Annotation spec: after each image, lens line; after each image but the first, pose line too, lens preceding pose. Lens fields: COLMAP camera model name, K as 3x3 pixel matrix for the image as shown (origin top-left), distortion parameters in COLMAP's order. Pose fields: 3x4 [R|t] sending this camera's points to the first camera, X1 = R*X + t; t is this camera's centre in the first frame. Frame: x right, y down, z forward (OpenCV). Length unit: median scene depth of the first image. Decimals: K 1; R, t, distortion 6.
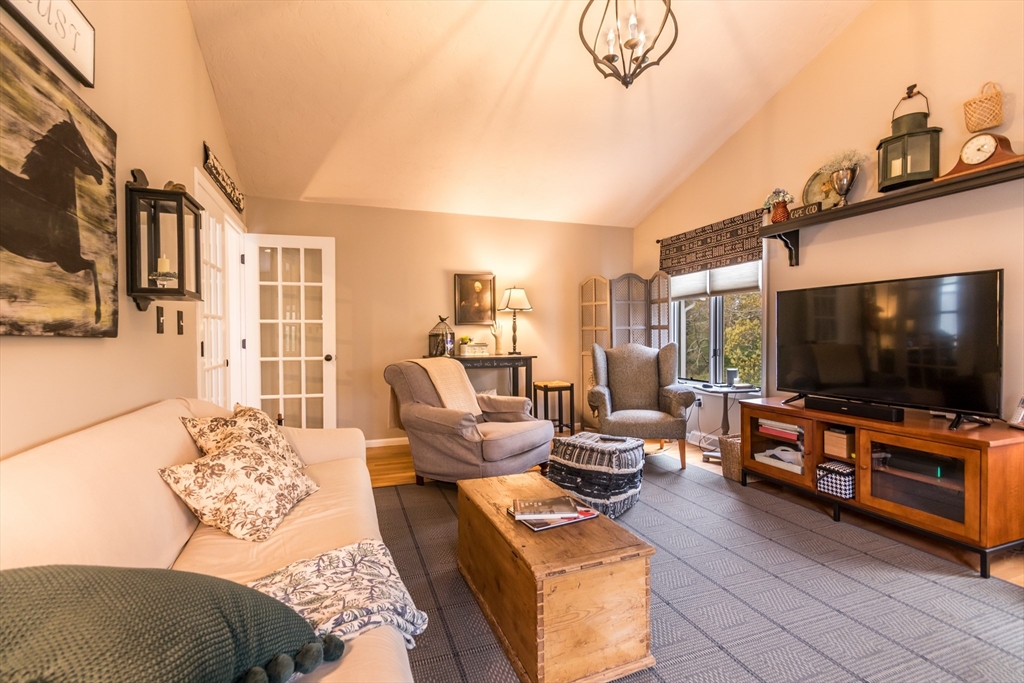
lens RADIAL K [[472.3, 0, 506.6], [0, 472.3, 336.9], [0, 0, 1]] dist [0.002515, -0.000916]
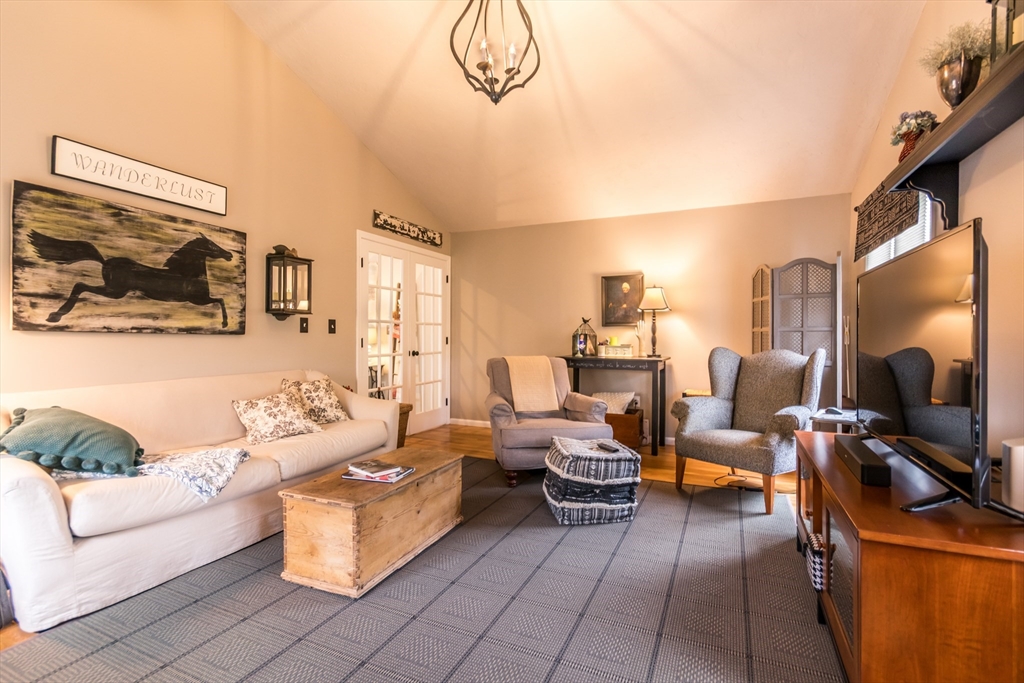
lens RADIAL K [[472.3, 0, 507.1], [0, 472.3, 335.6], [0, 0, 1]] dist [0.002515, -0.000916]
pose [[0.713309, 0.011470, -0.700756, 0.824411], [-0.013073, 0.999910, 0.003059, -0.009091], [0.700728, 0.006979, 0.713394, 0.210534]]
